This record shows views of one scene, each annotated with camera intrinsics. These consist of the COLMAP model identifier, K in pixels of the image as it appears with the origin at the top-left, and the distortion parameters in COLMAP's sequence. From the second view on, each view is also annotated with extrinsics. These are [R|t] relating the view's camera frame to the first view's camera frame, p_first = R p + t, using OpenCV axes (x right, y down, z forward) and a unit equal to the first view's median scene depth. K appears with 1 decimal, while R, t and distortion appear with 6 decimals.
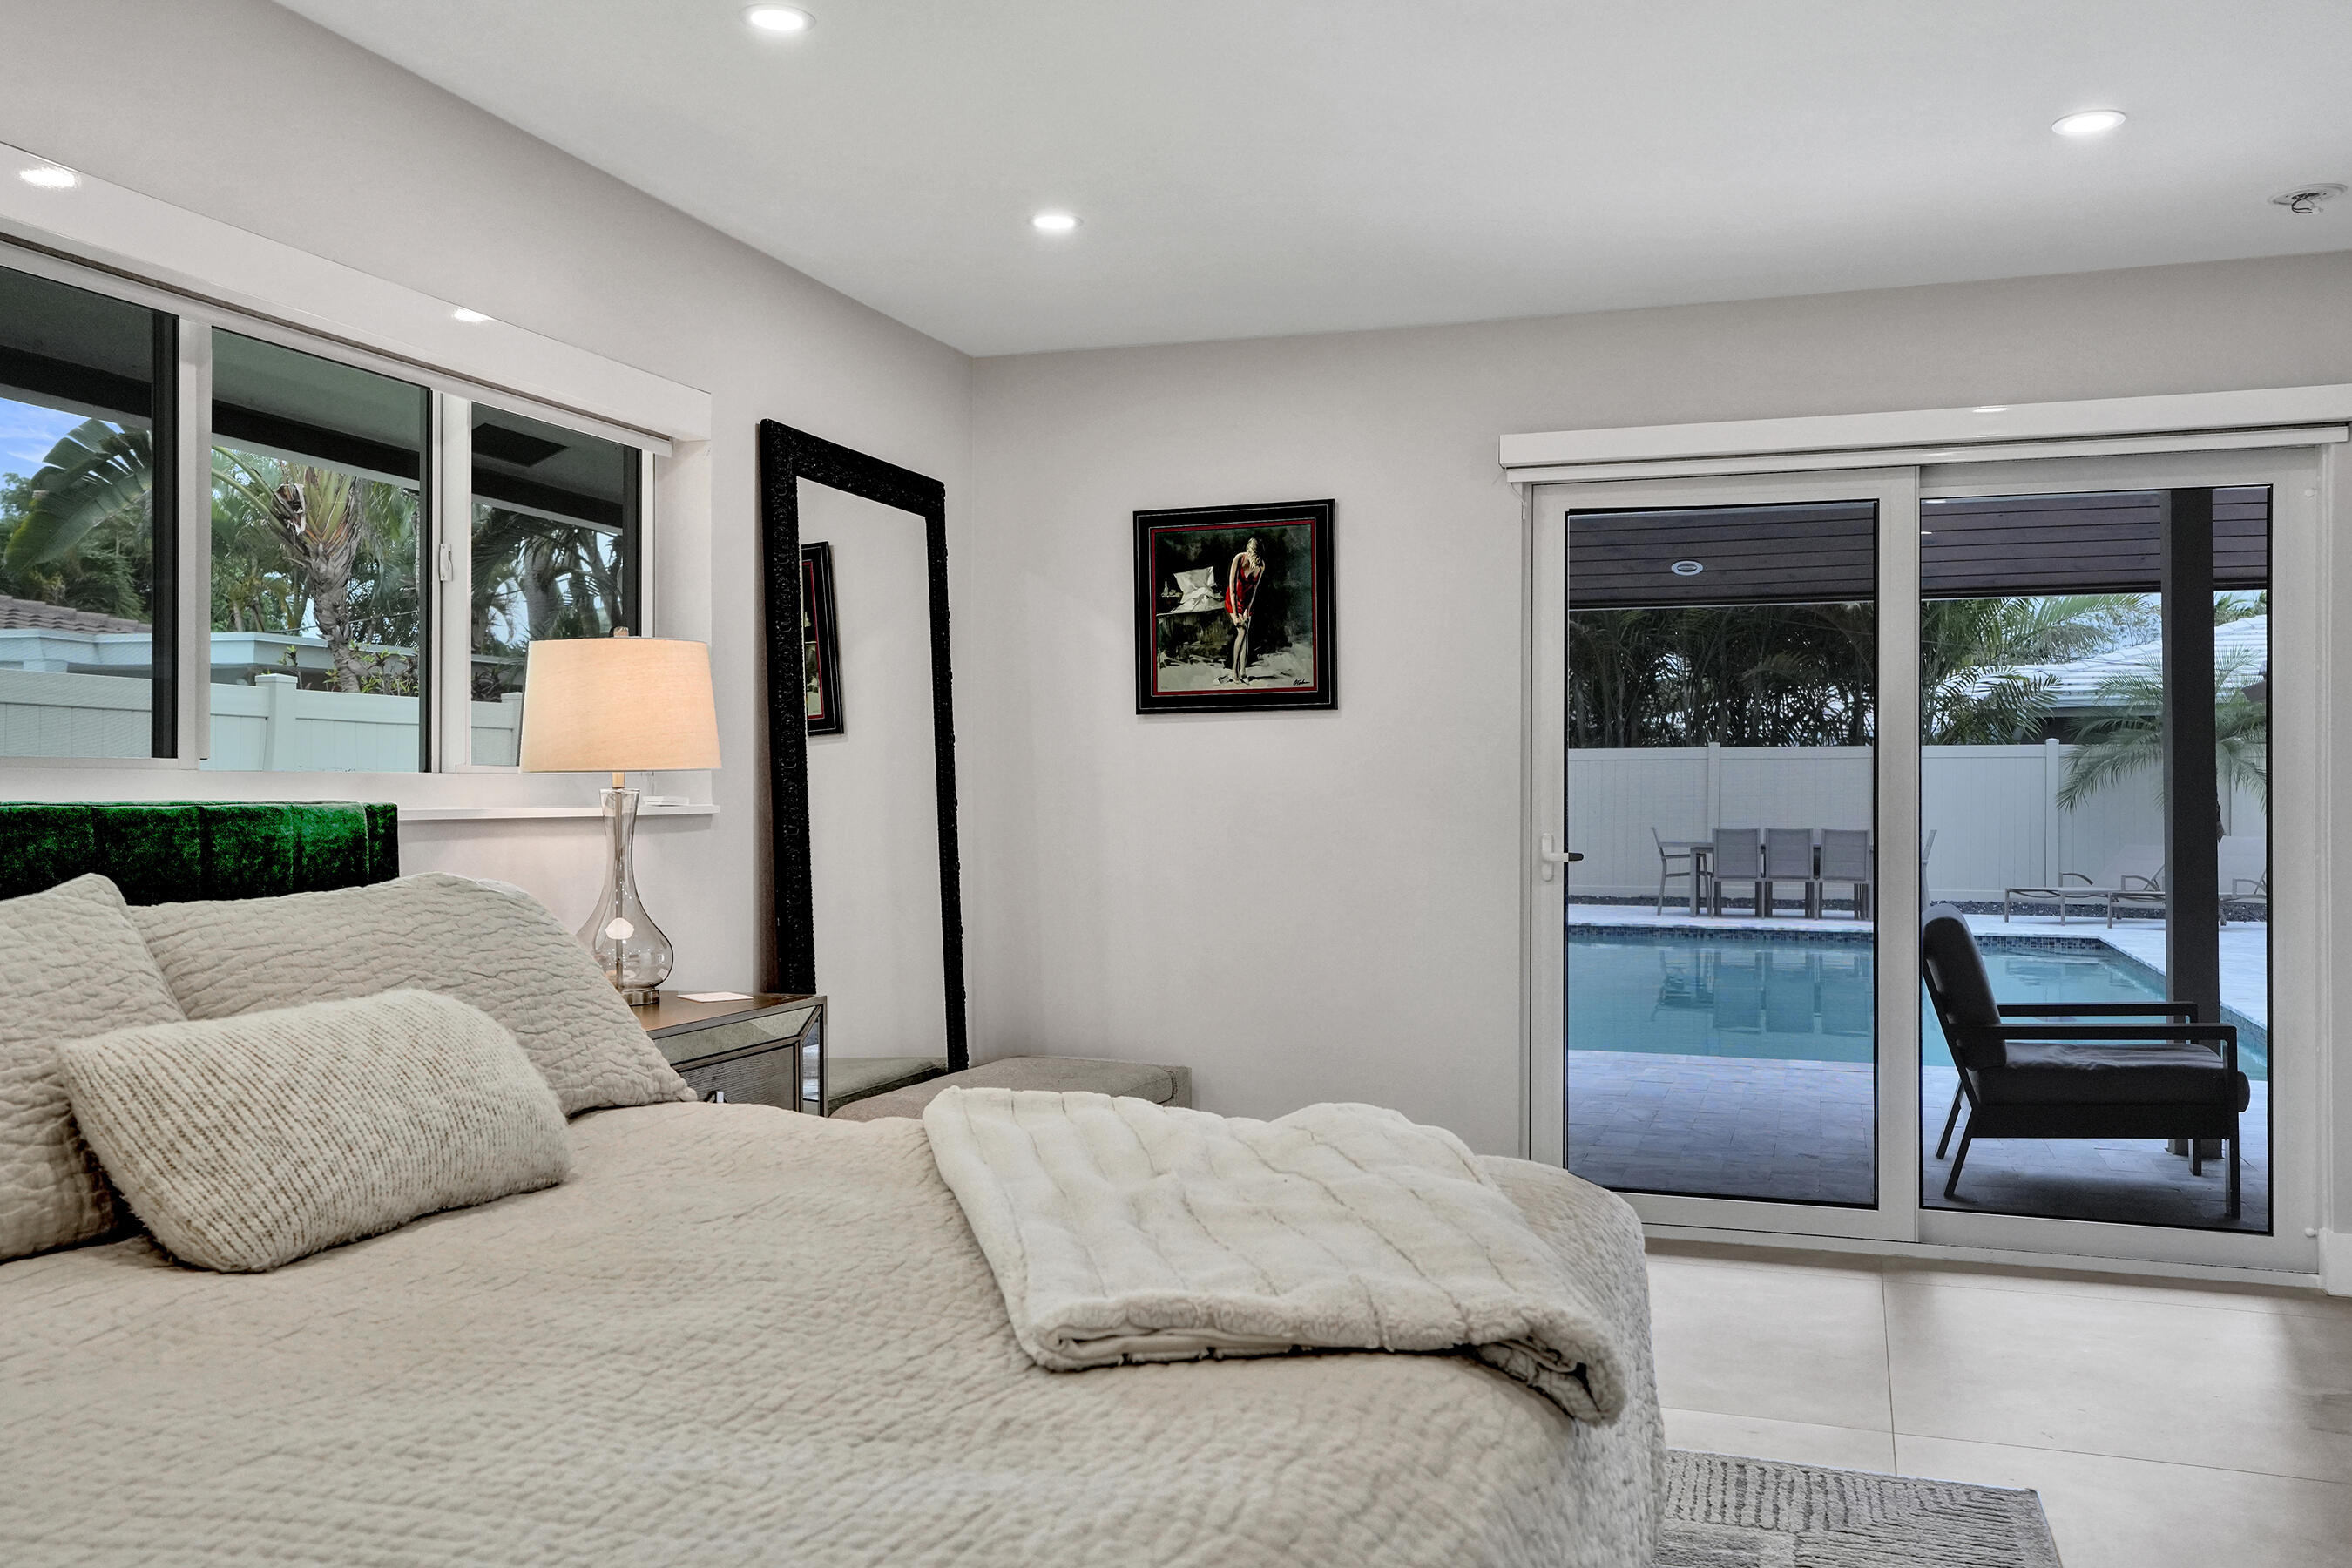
lens RADIAL K [[1979.7, 0, 1176.0], [0, 1979.7, 784.0], [0, 0, 1]] dist [0.032591, -0.005832]
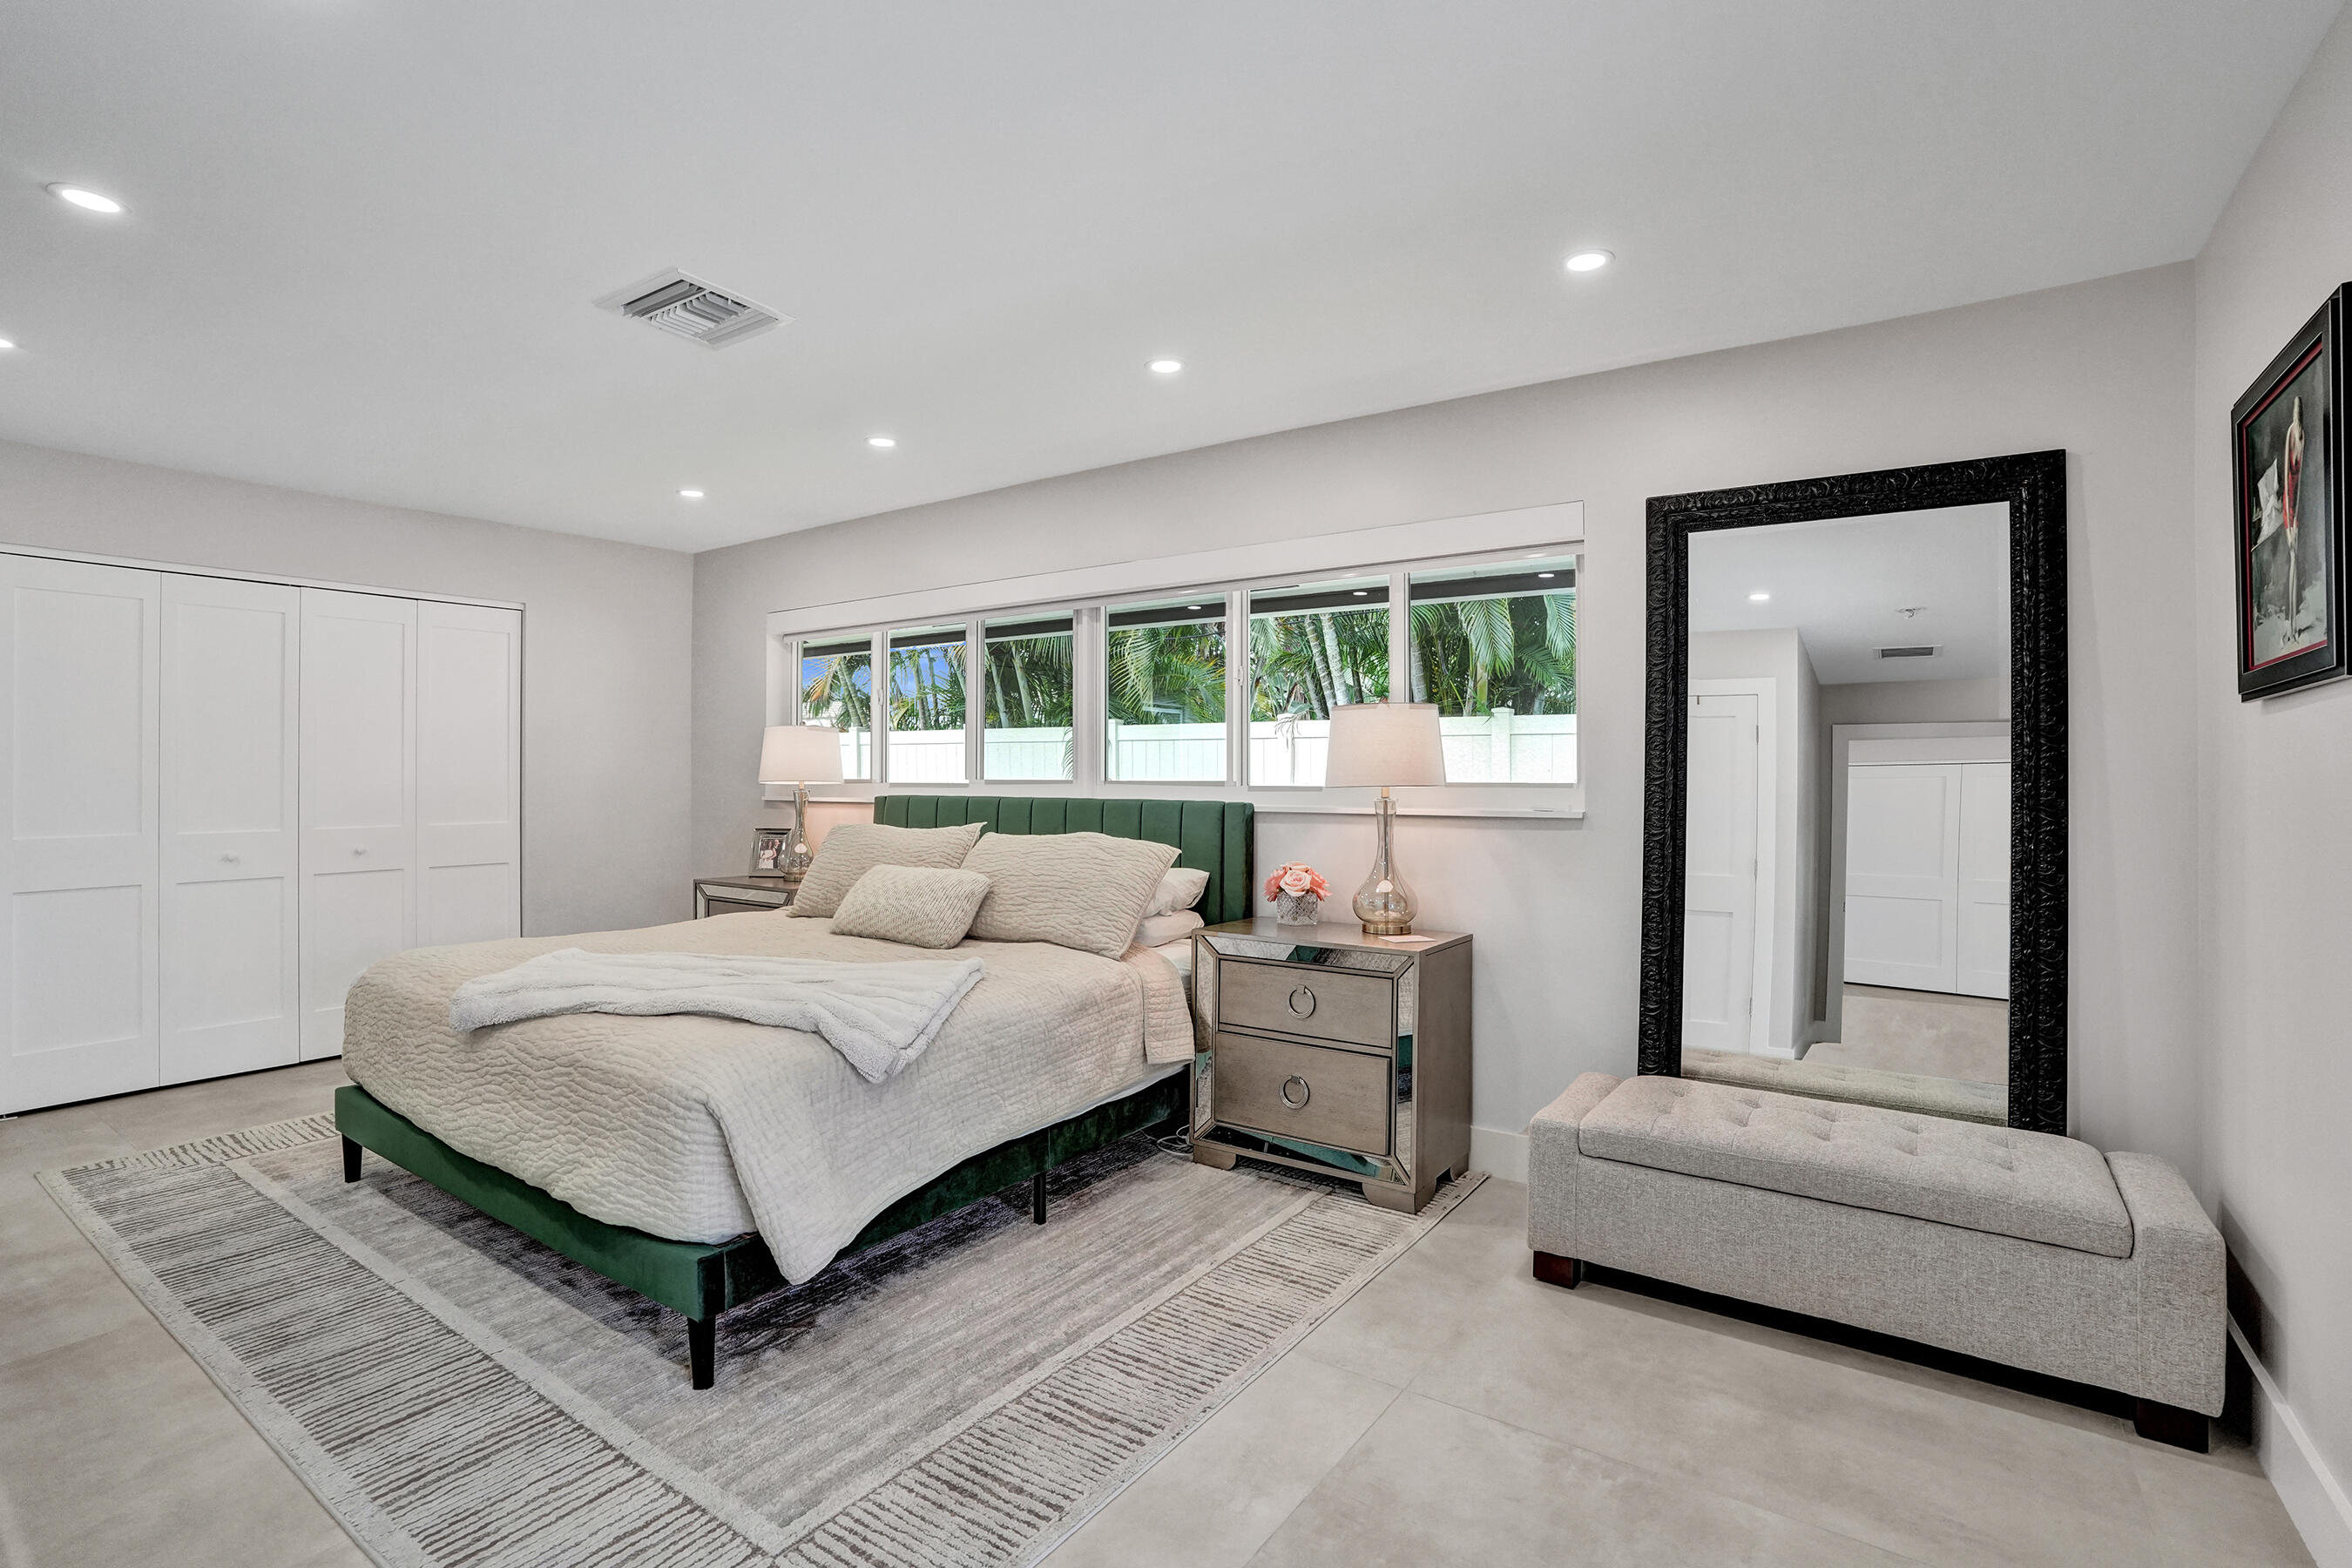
lens RADIAL K [[1083.1, 0, 1132.3], [0, 1083.1, 756.2], [0, 0, 1]] dist [-0.044148, 0.026642]
pose [[-0.310806, 0.001255, -0.950473, 0.547150], [0.010252, 0.999945, -0.002032, -0.028337], [0.950418, -0.010376, -0.310801, 0.950287]]
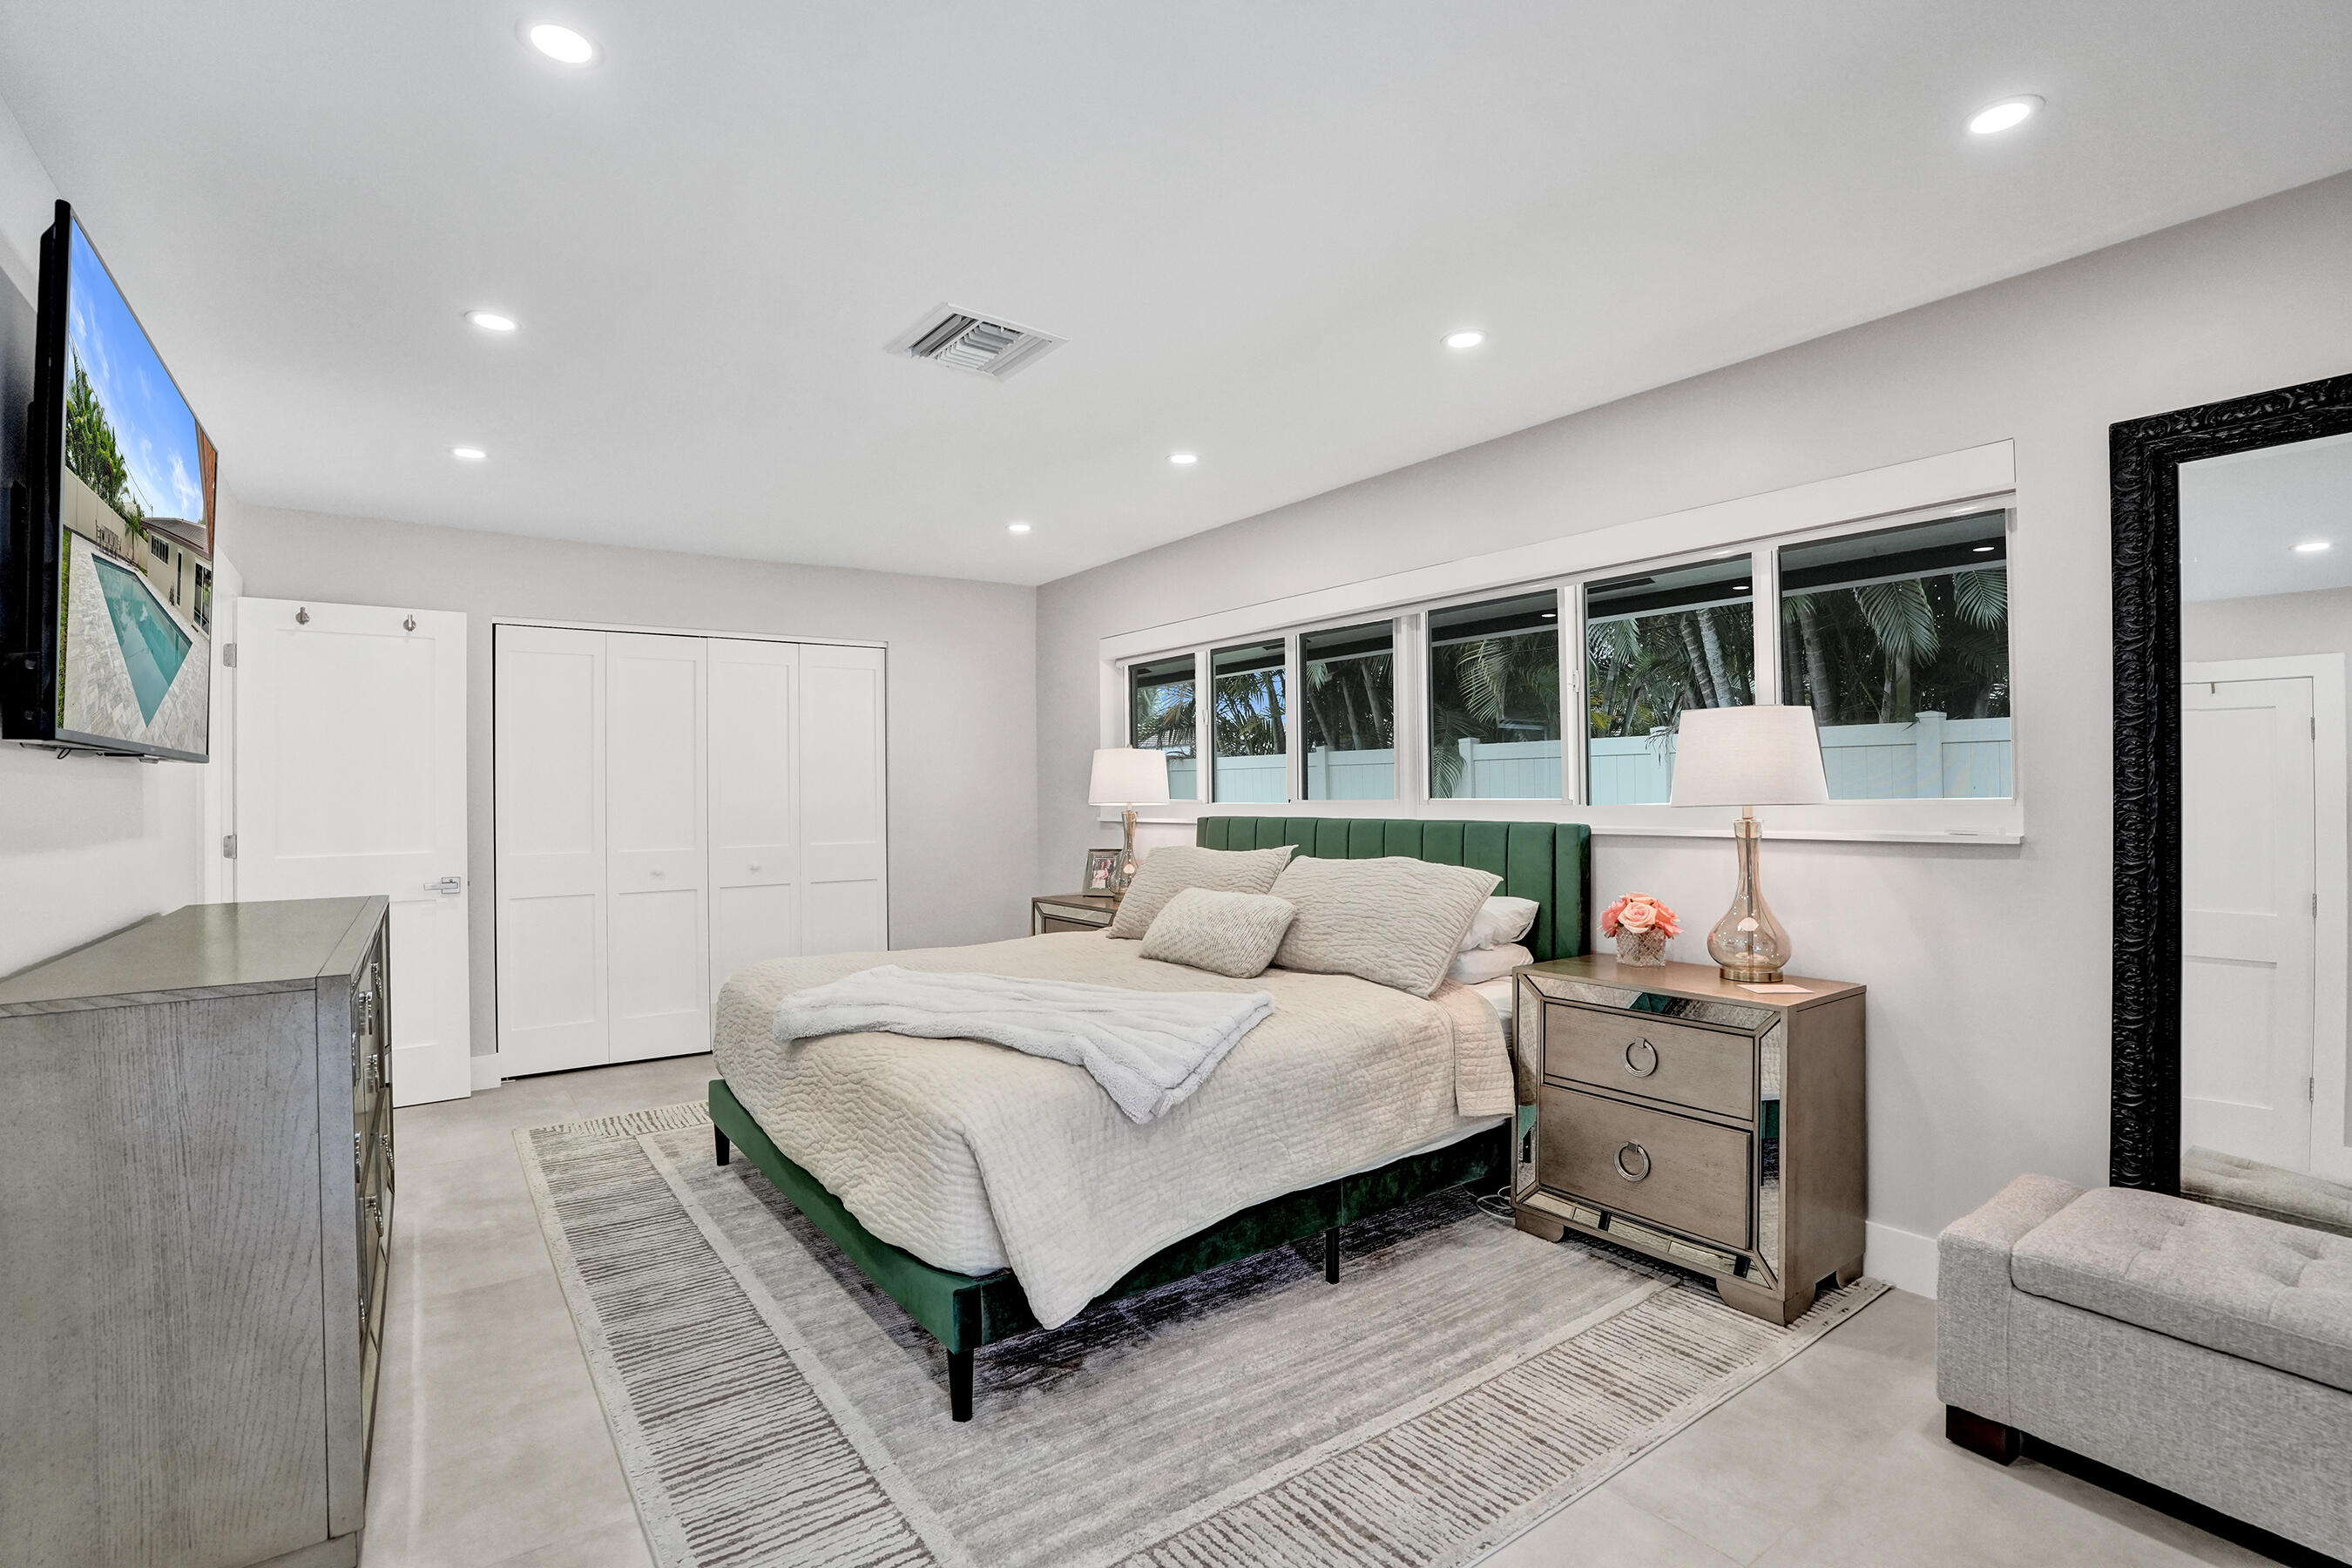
lens RADIAL K [[1069.7, 0, 1168.0], [0, 1069.7, 770.8], [0, 0, 1]] dist [-0.054221, 0.024531]
pose [[-0.586463, 0.007080, -0.809945, 0.472506], [0.025550, 0.999626, -0.009761, -0.029829], [0.809573, -0.026418, -0.586424, 0.972592]]
